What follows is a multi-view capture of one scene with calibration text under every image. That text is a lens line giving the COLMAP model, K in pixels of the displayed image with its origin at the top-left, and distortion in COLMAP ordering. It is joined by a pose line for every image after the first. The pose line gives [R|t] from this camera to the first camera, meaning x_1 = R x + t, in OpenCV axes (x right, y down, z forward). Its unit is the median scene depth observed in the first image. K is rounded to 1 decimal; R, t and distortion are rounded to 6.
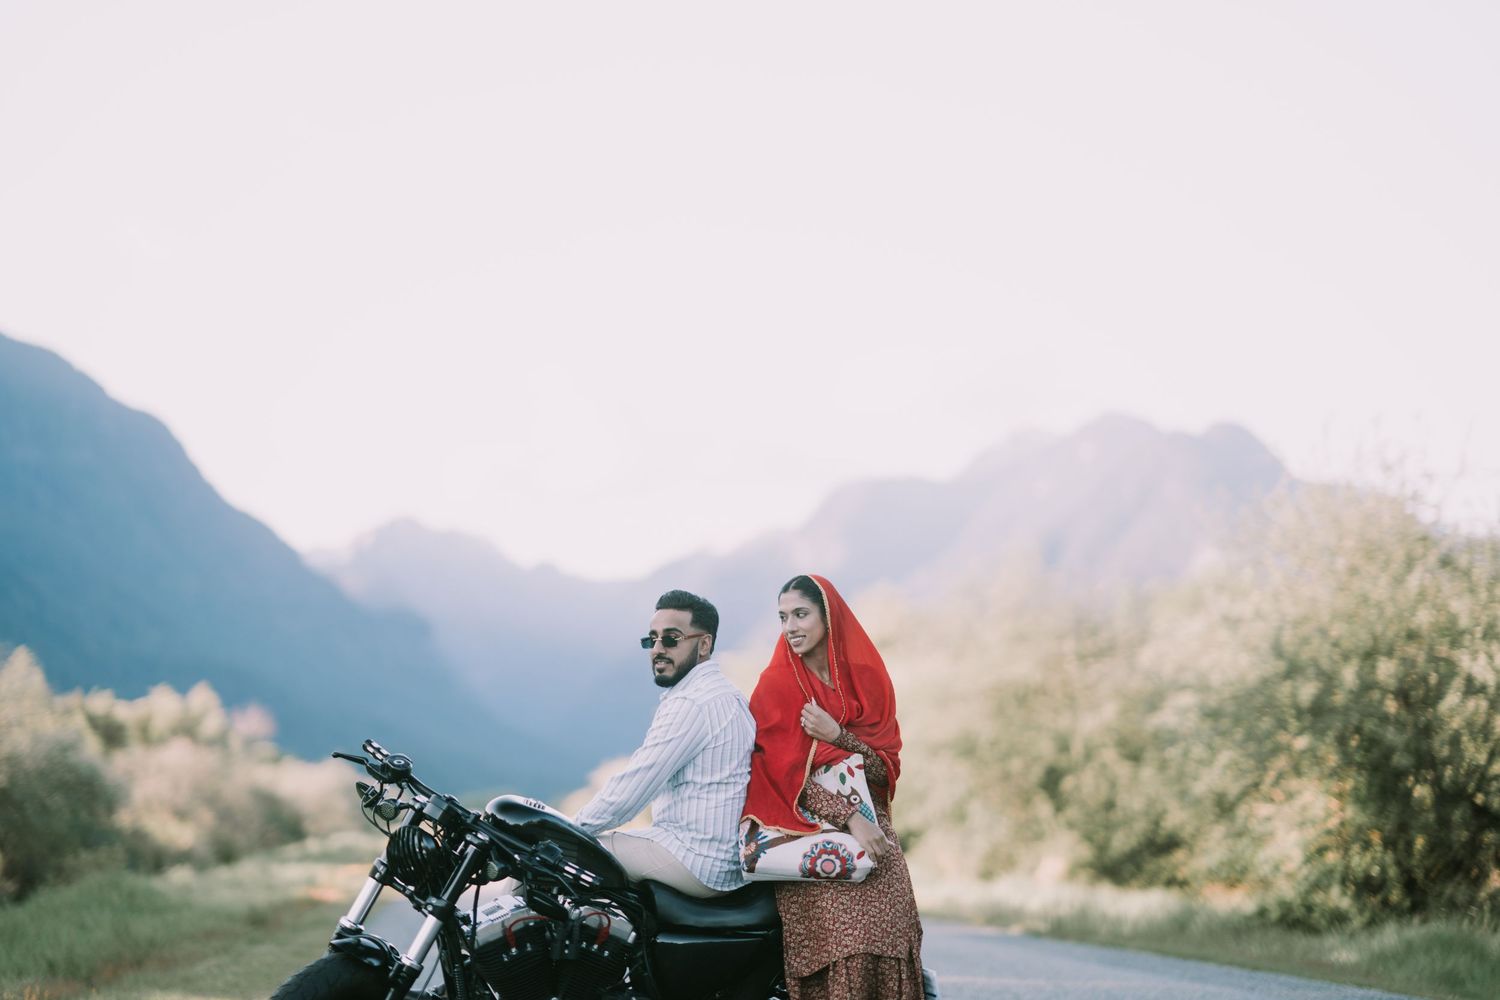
lens RADIAL K [[3633.6, 0, 752.5], [0, 3633.6, 525.0], [0, 0, 1]] dist [0.142851, -0.073982]
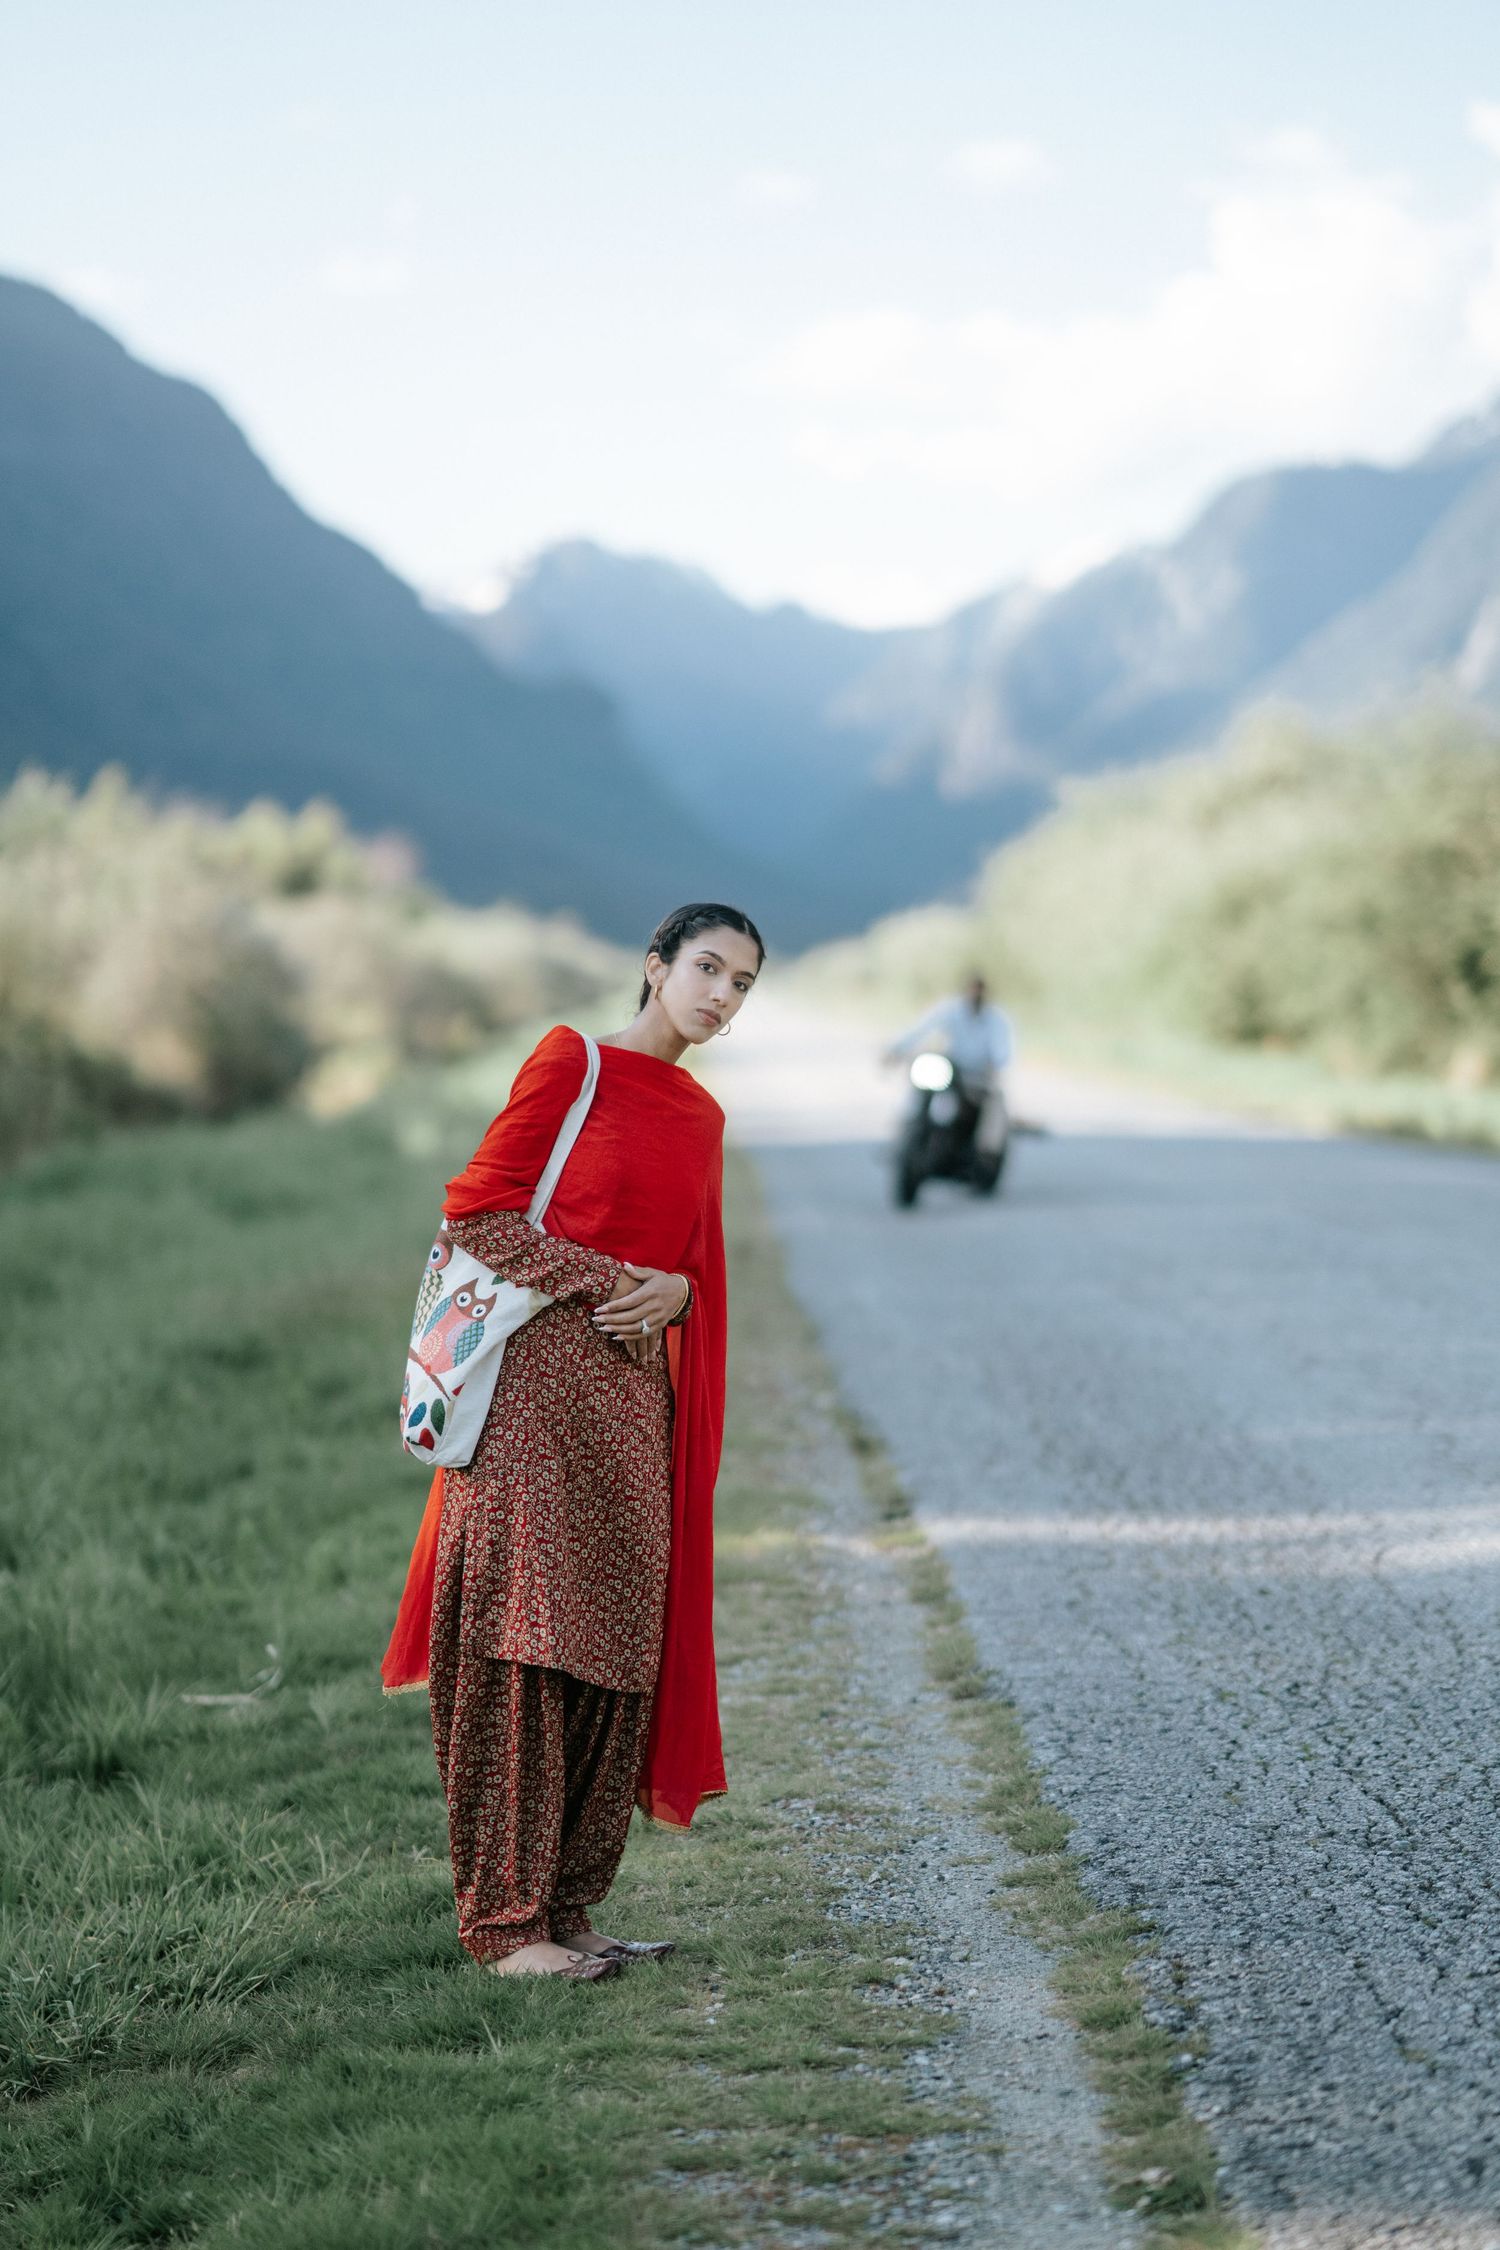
lens RADIAL K [[5437.3, 0, 748.3], [0, 5437.3, 1129.6], [0, 0, 1]] dist [0.189652, -0.601140]
pose [[0.997870, -0.005569, -0.064997, -0.003818], [0.012471, 0.994258, 0.106278, -0.073445], [0.064032, -0.106862, 0.992210, -0.703258]]
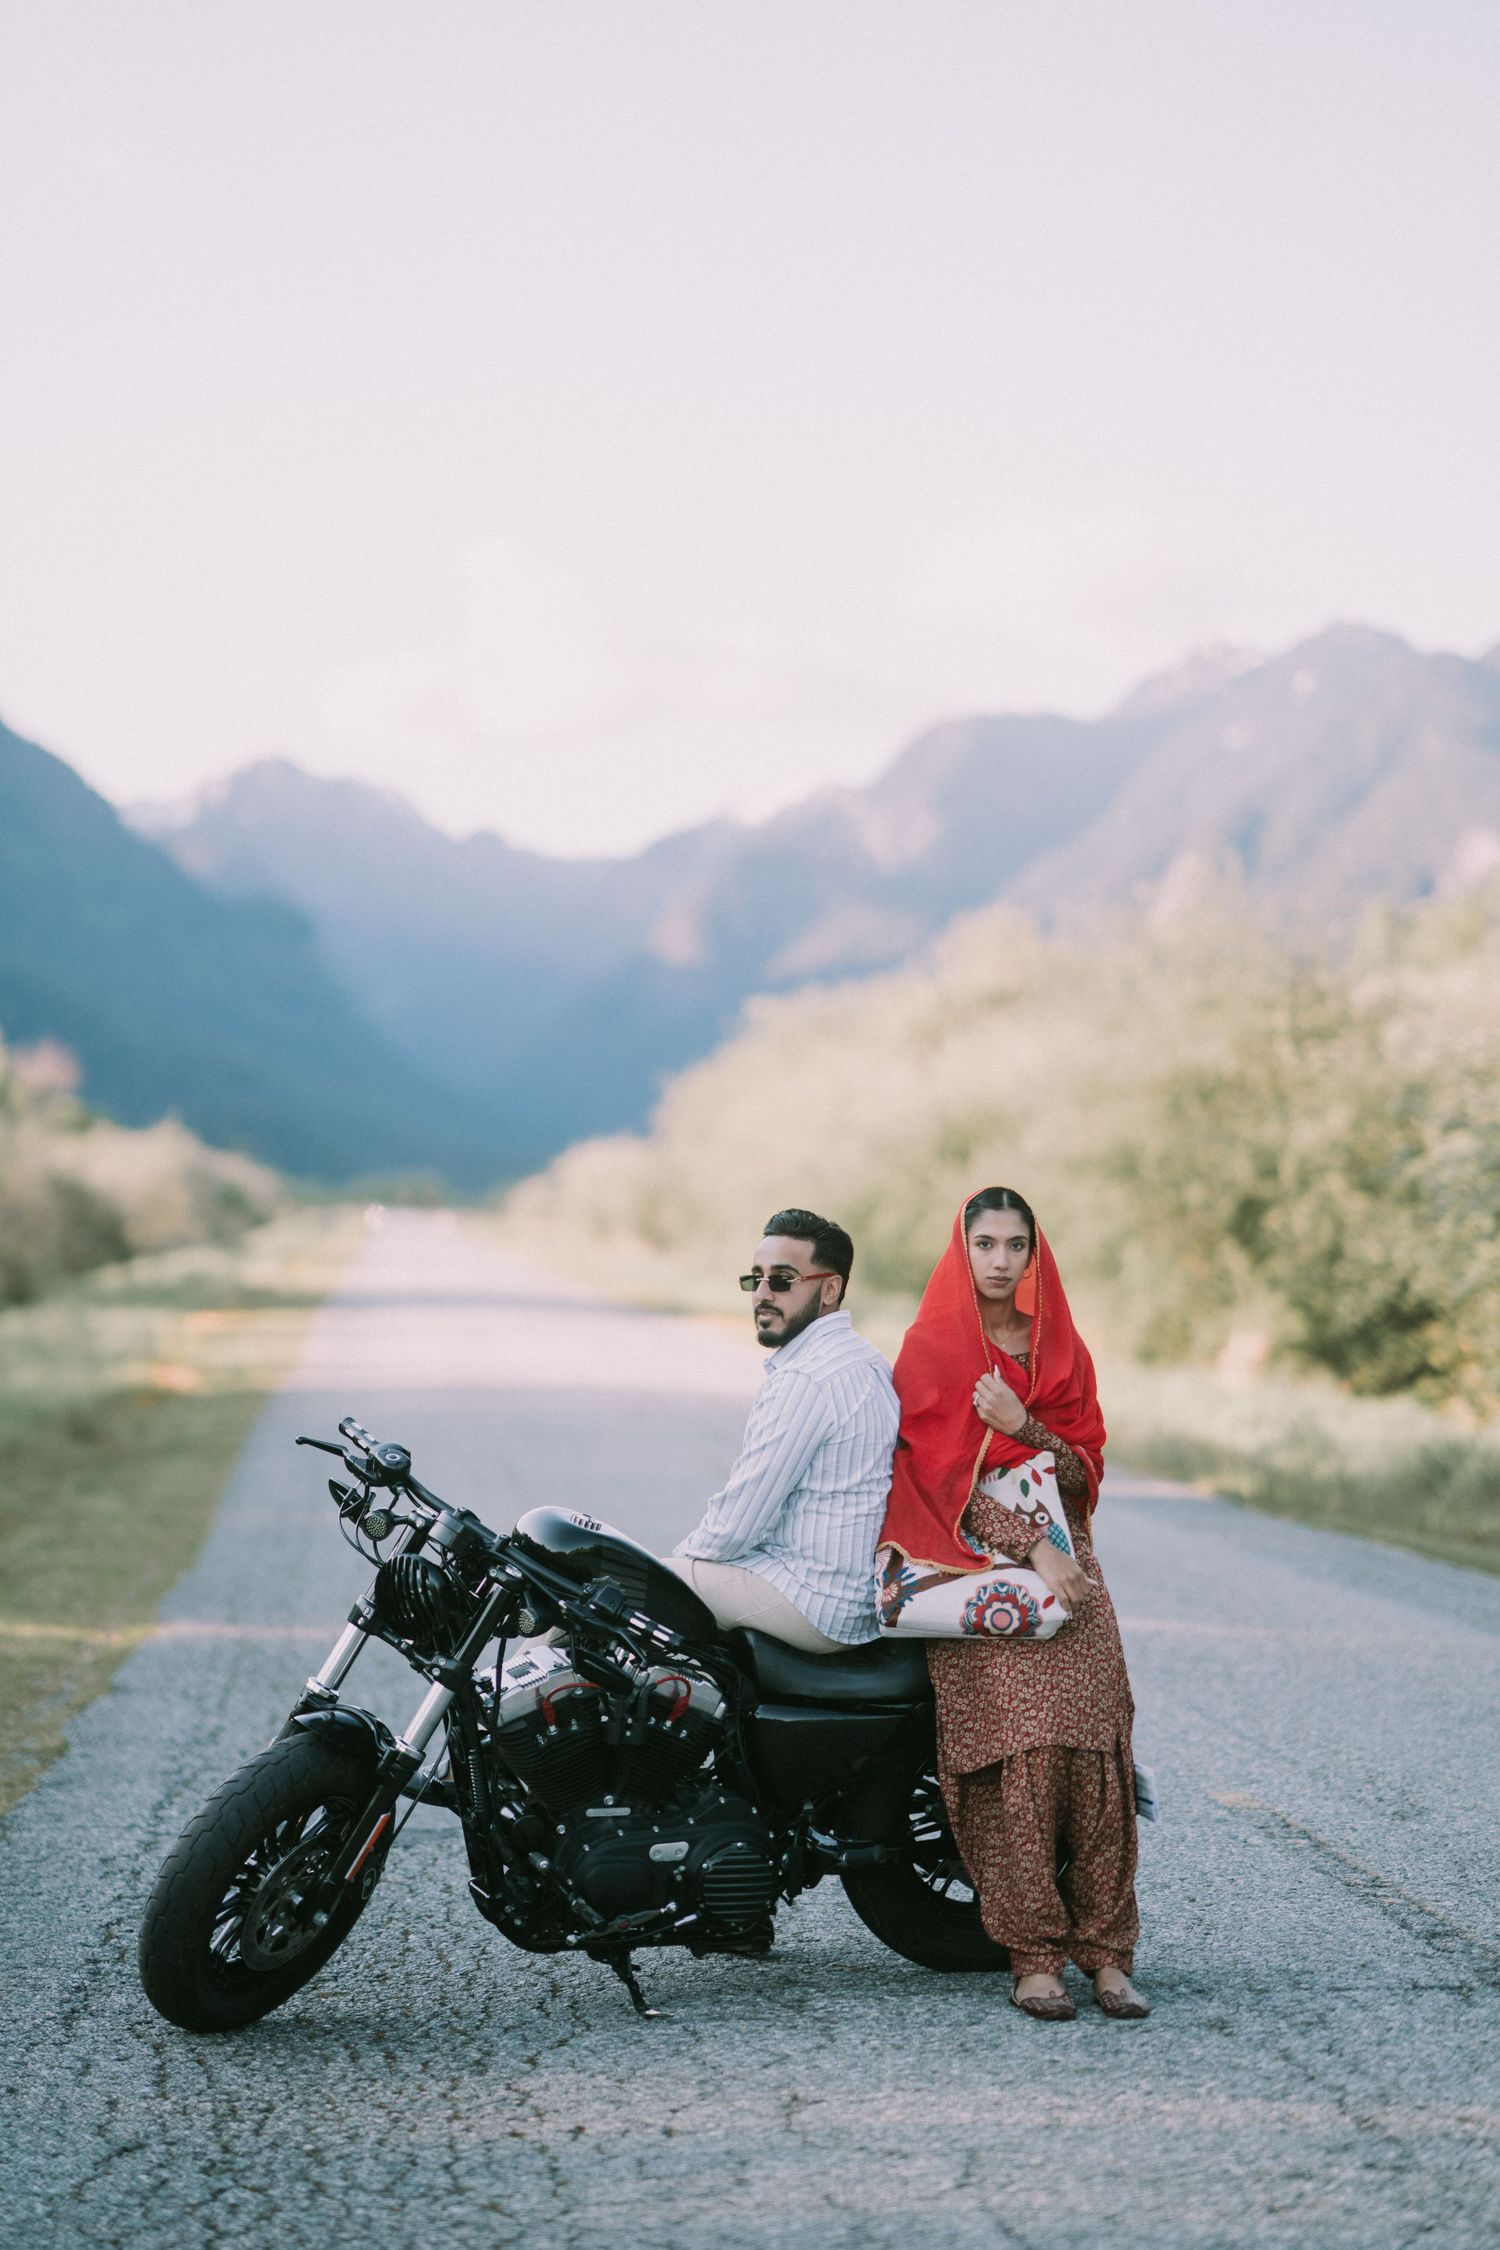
lens RADIAL K [[5450.4, 0, 824.0], [0, 5450.4, 1124.3], [0, 0, 1]] dist [0.142851, -0.073982]
pose [[0.999745, 0.021764, 0.005974, -0.007896], [-0.022095, 0.997802, 0.062471, -0.023819], [-0.004601, -0.062587, 0.998029, -0.015706]]
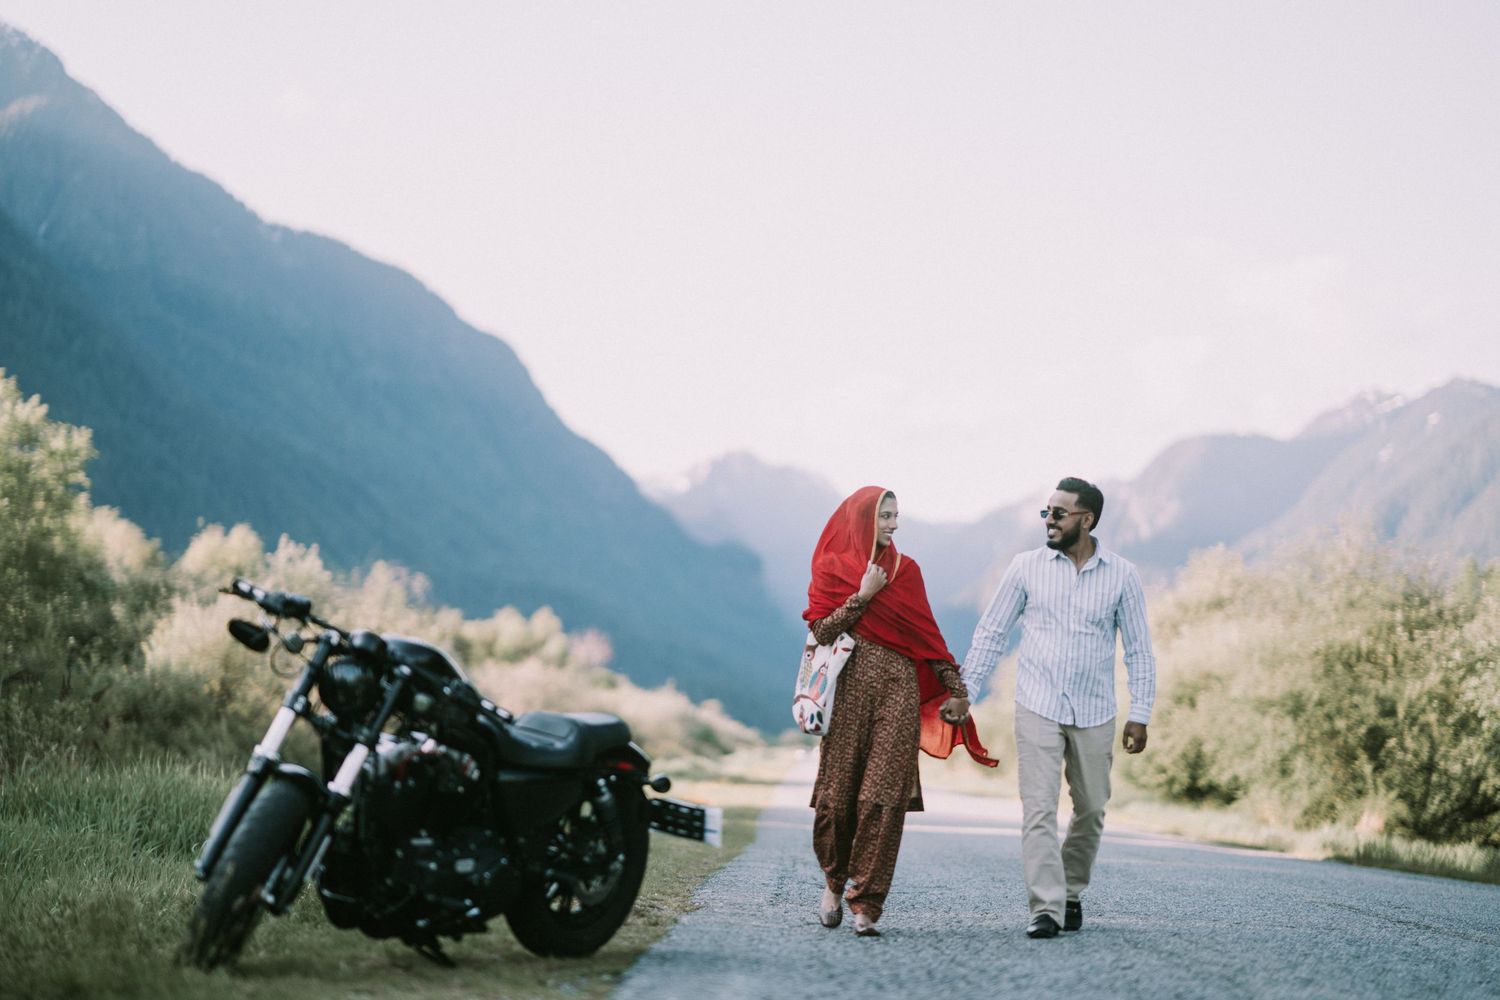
lens RADIAL K [[3624.9, 0, 750.0], [0, 3624.9, 500.0], [0, 0, 1]] dist [0.189652, -0.601140]
pose [[0.994499, 0.049775, -0.092169, -0.011361], [-0.048965, 0.998740, 0.011023, -0.006634], [0.092602, -0.006449, 0.995682, -0.196319]]
